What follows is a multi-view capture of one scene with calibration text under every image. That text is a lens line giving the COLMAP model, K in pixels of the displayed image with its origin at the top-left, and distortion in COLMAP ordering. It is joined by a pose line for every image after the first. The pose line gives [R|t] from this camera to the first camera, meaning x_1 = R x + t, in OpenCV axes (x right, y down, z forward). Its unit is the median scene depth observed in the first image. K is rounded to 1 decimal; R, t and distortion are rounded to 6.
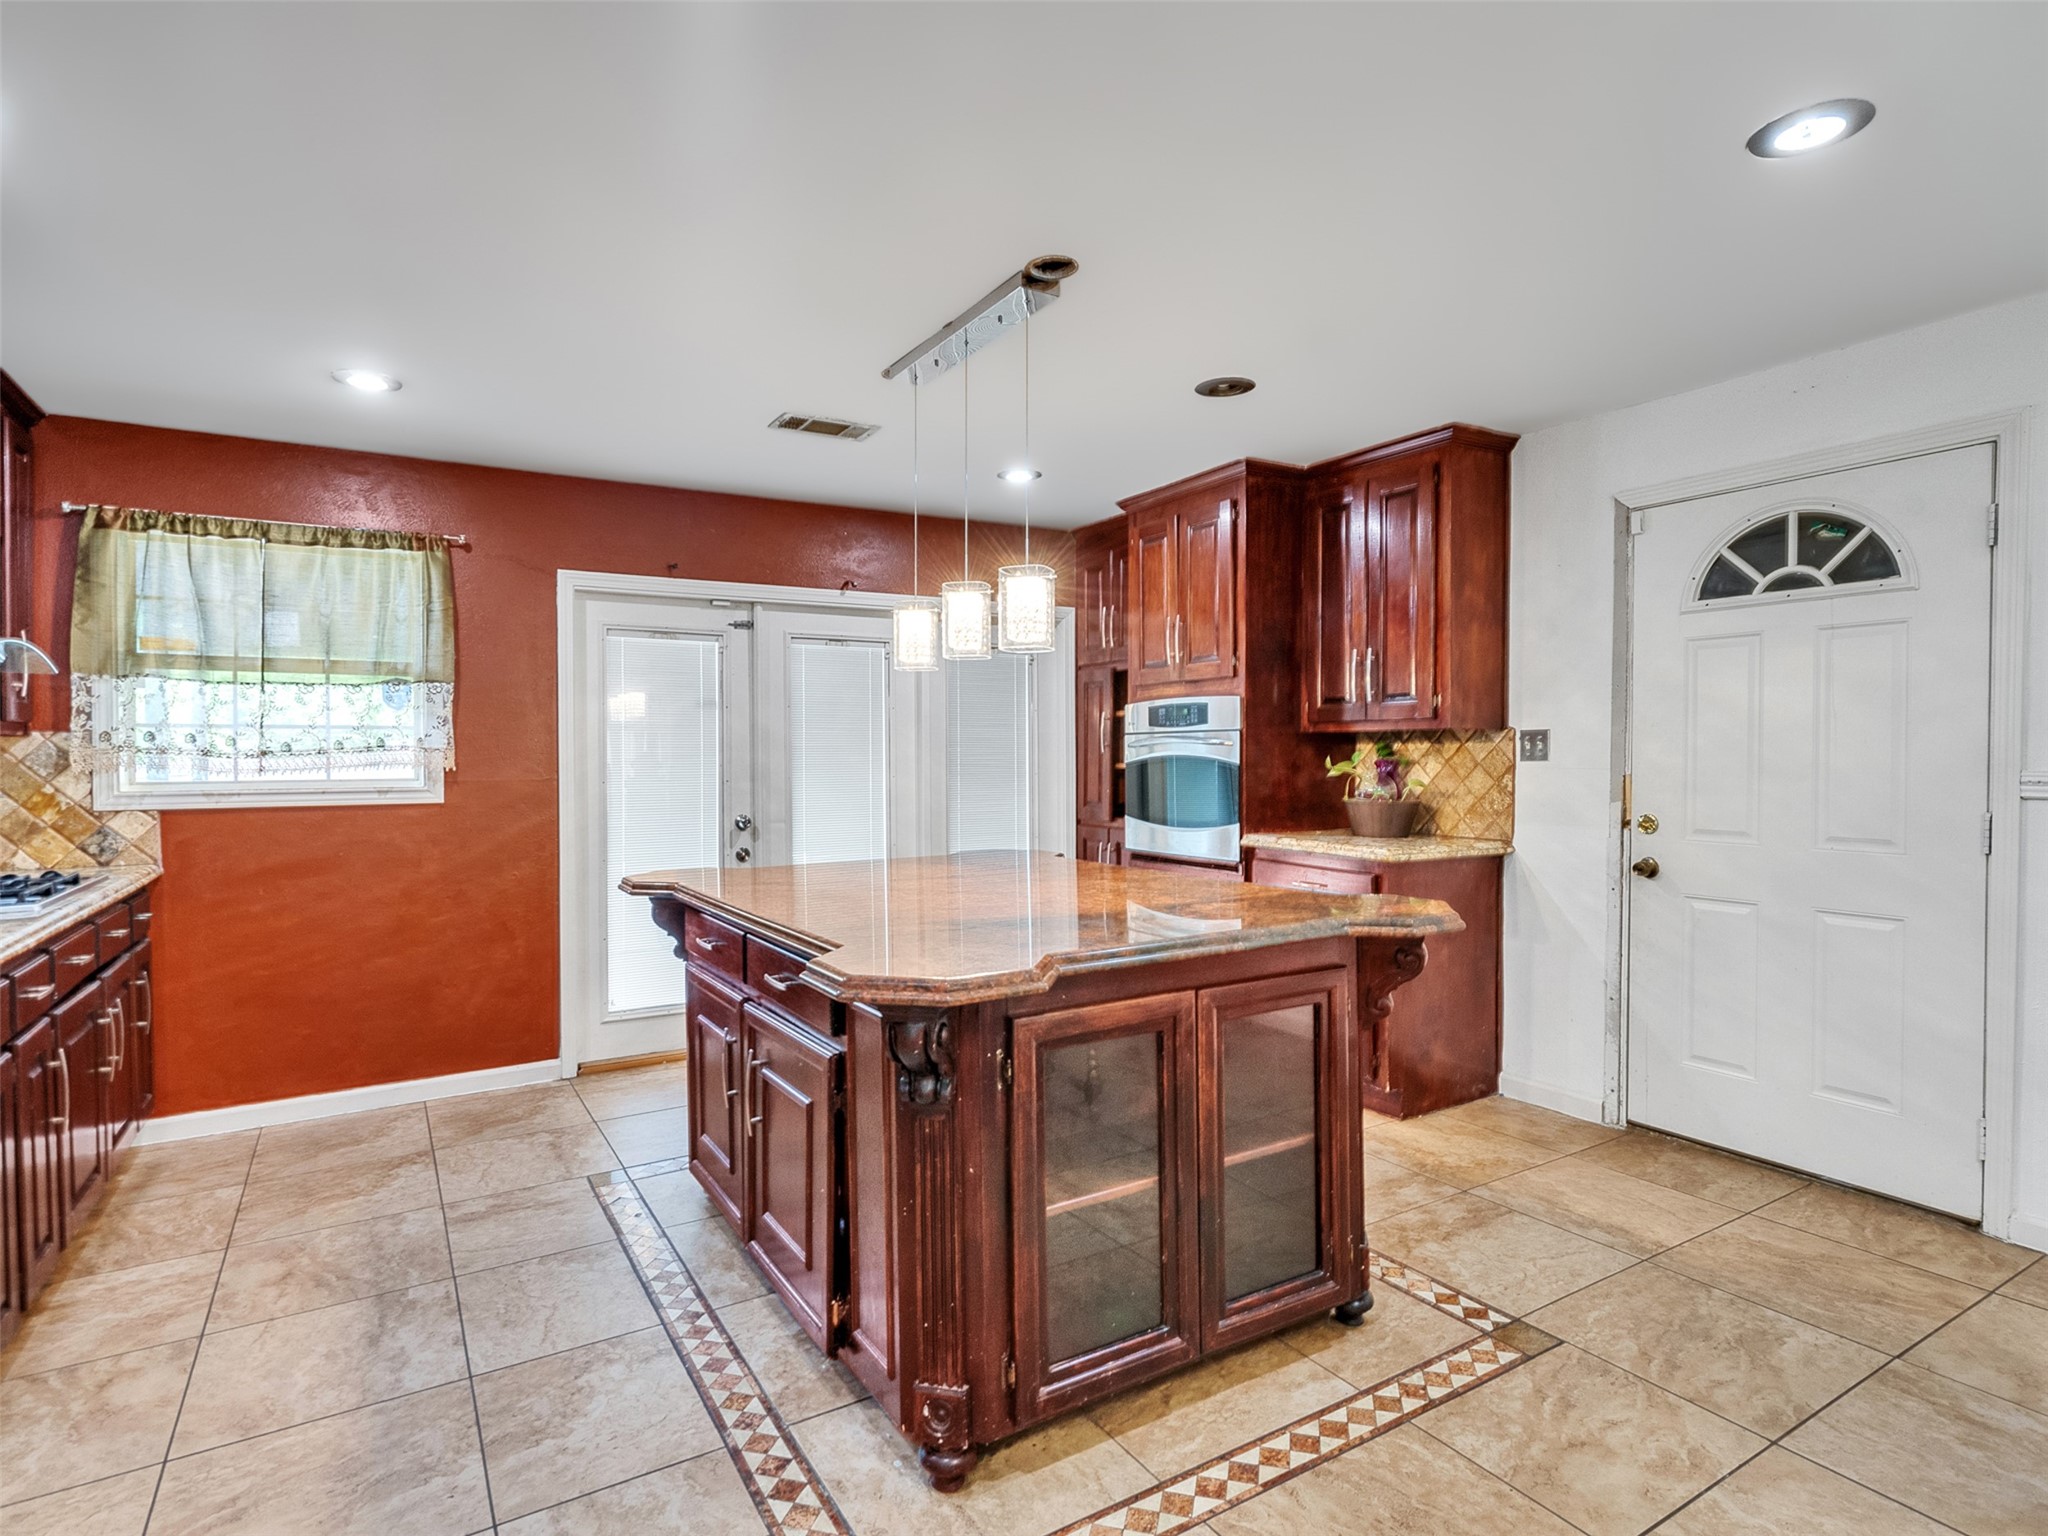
lens RADIAL K [[1065.2, 0, 993.9], [0, 1065.2, 767.4], [0, 0, 1]] dist [0.000686, 0.001368]
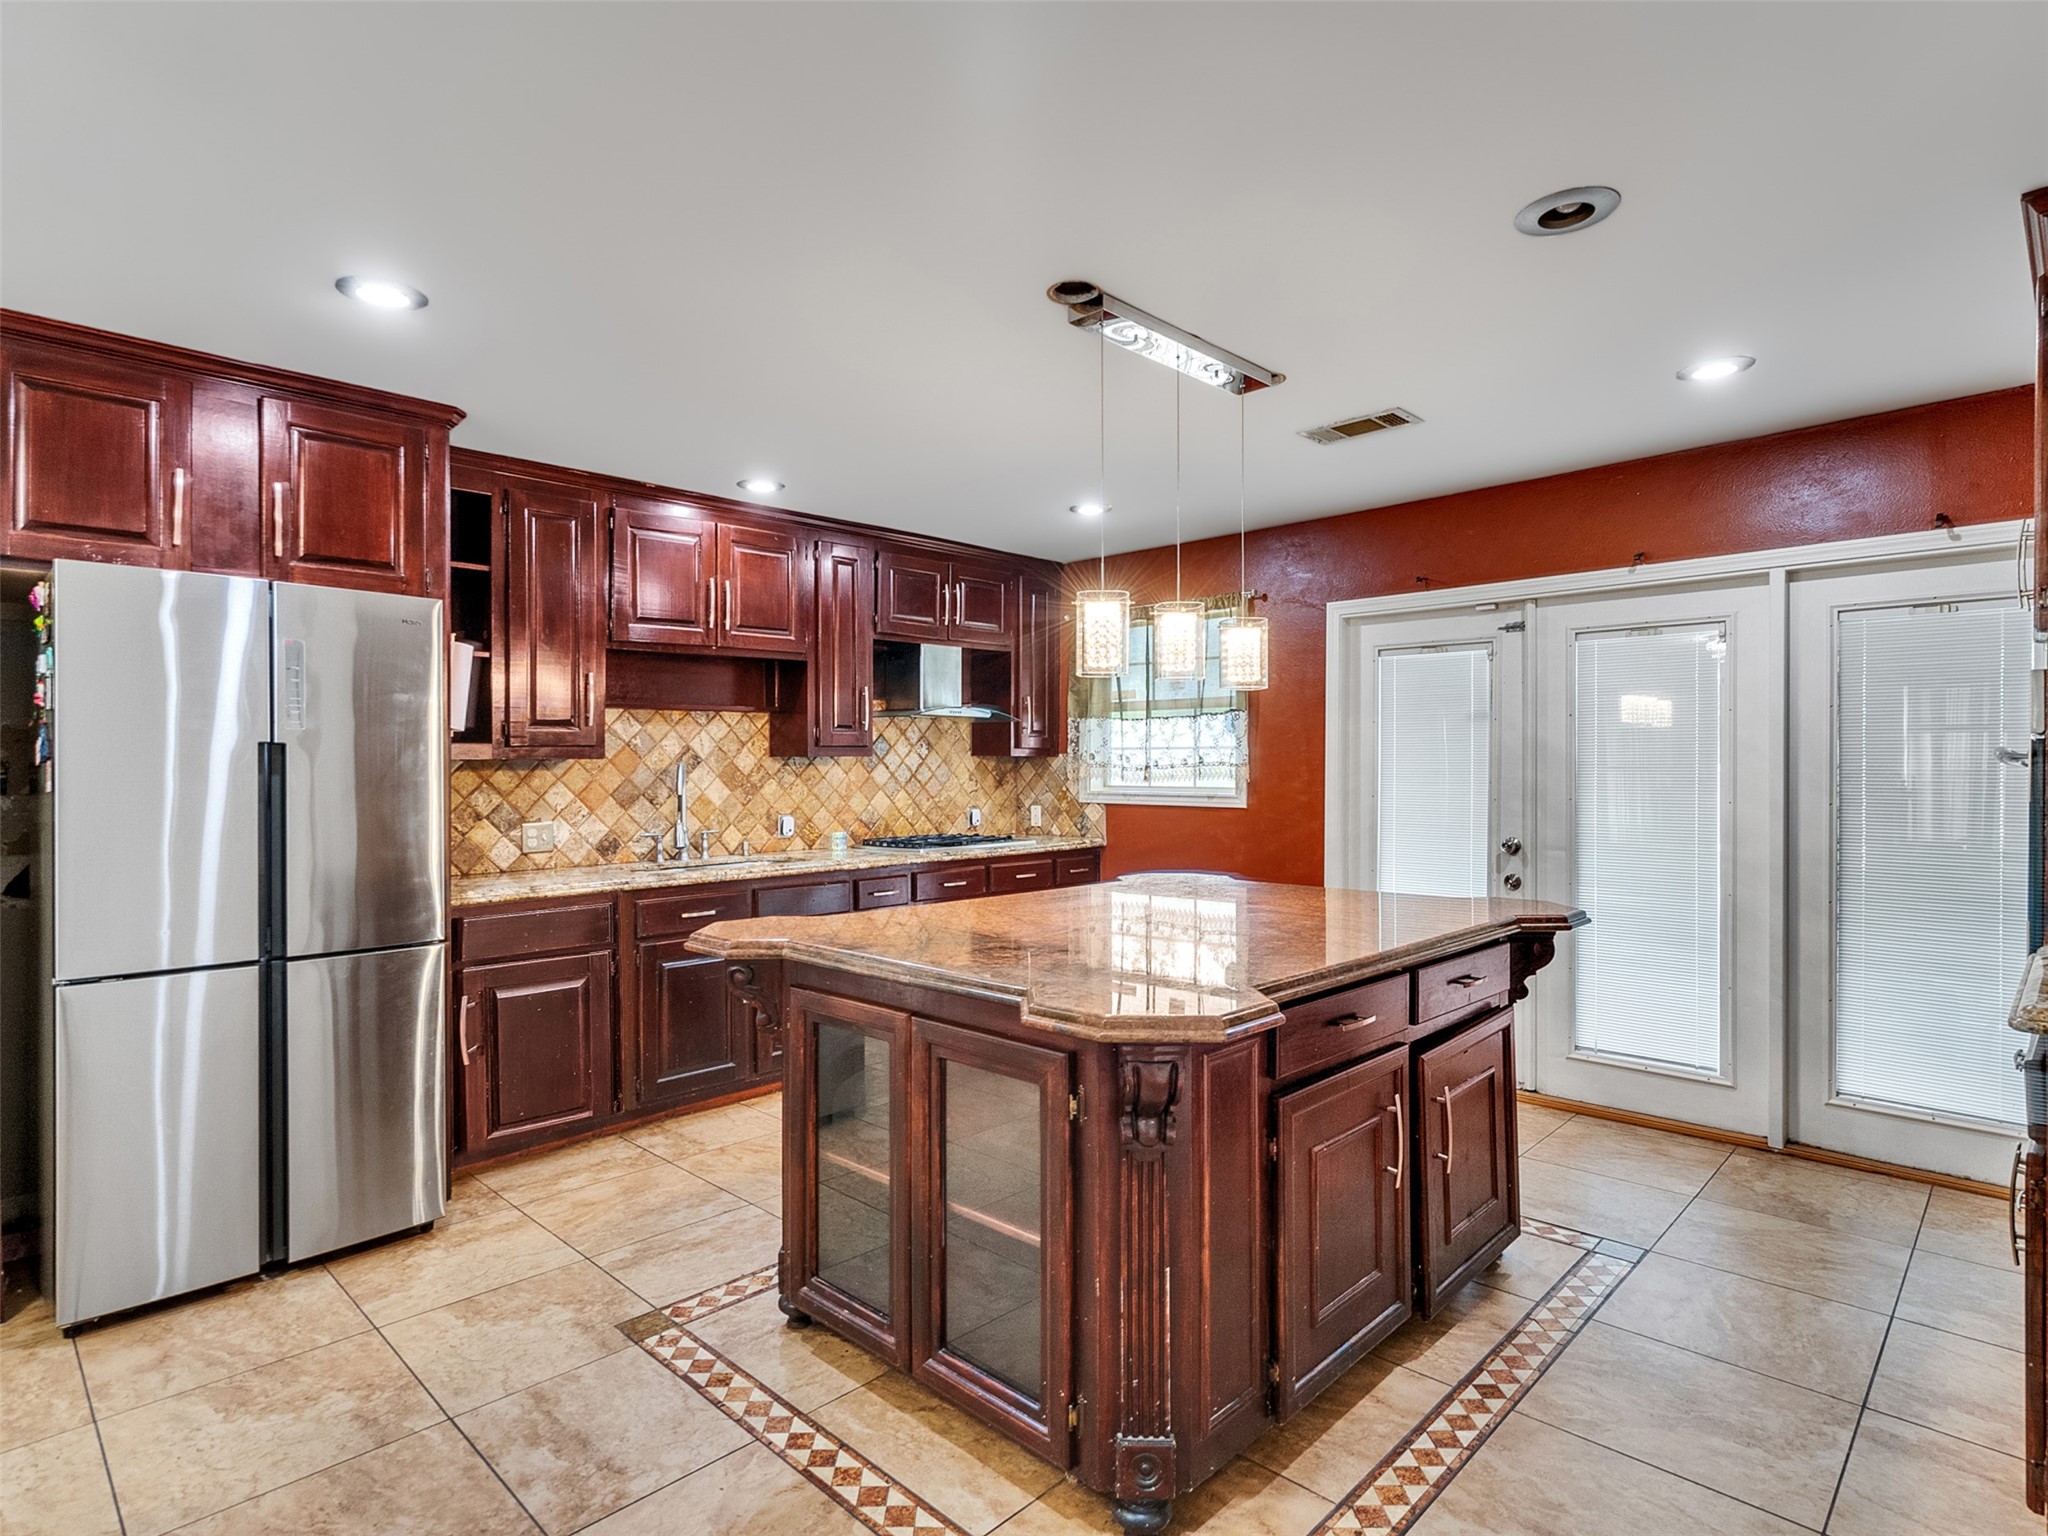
lens RADIAL K [[1060.4, 0, 1013.5], [0, 1060.4, 767.2], [0, 0, 1]] dist [-0.000158, -0.000290]
pose [[0.265287, 0.008060, -0.964136, 0.651226], [-0.011683, 0.999919, 0.005144, -0.018763], [0.964099, 0.009899, 0.265360, 0.447790]]
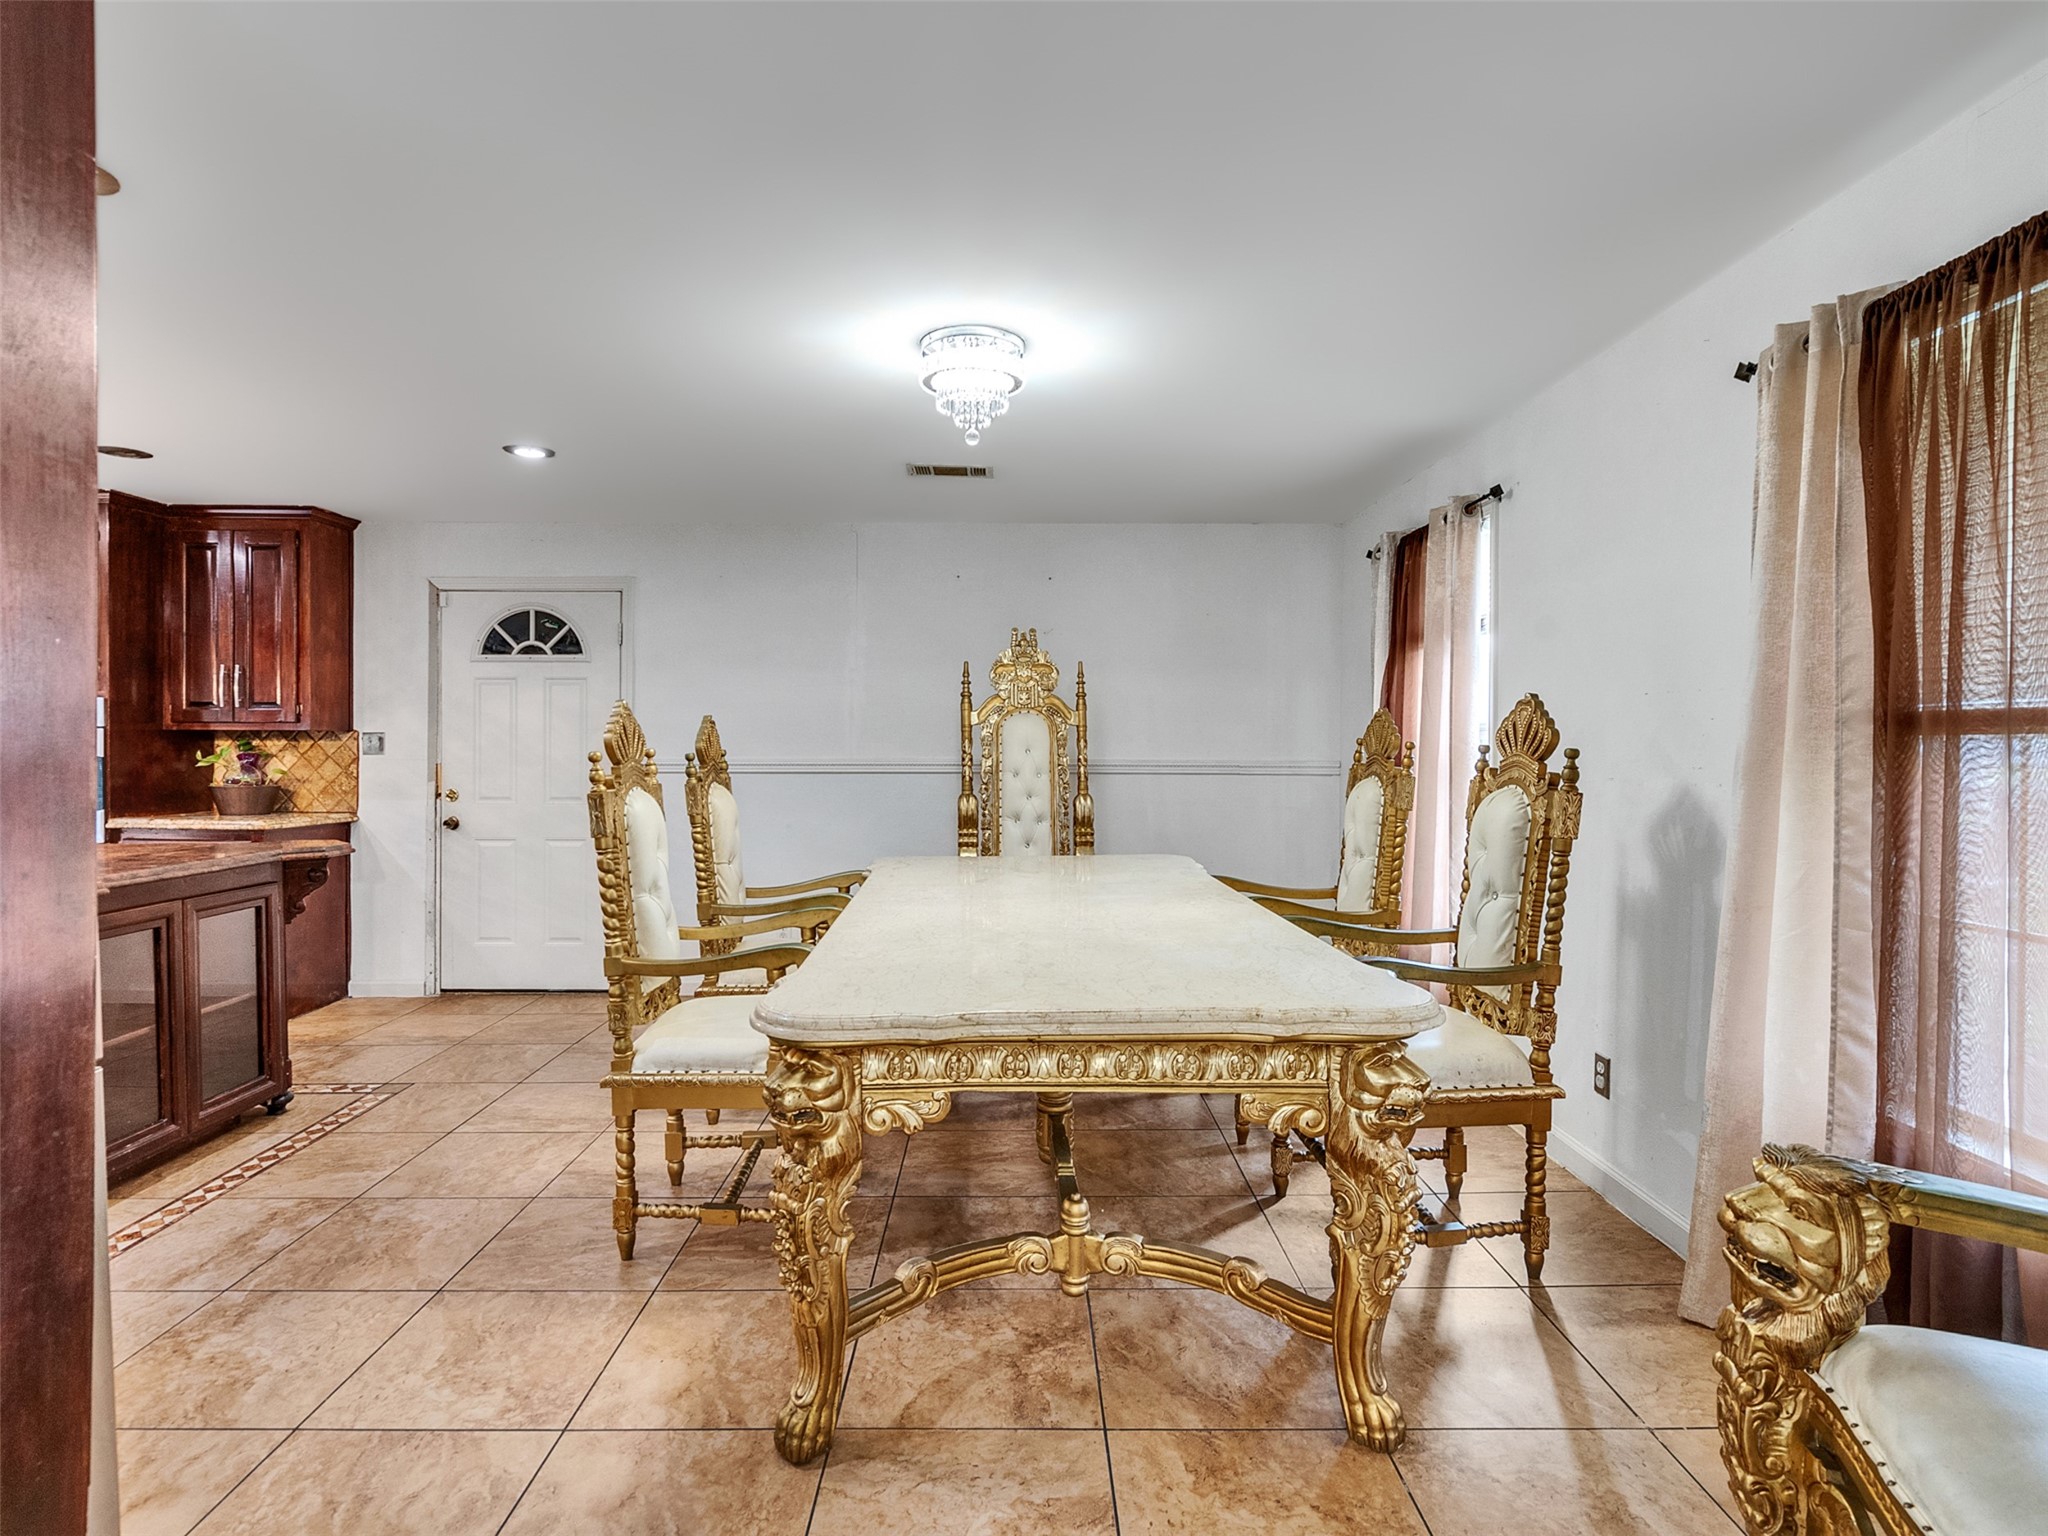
lens RADIAL K [[1060.4, 0, 1013.5], [0, 1060.4, 767.2], [0, 0, 1]] dist [-0.000158, -0.000290]
pose [[0.496884, -0.007517, 0.867784, -0.296388], [0.006490, 0.999967, 0.004945, 0.009761], [-0.867793, 0.003175, 0.496917, -0.441739]]
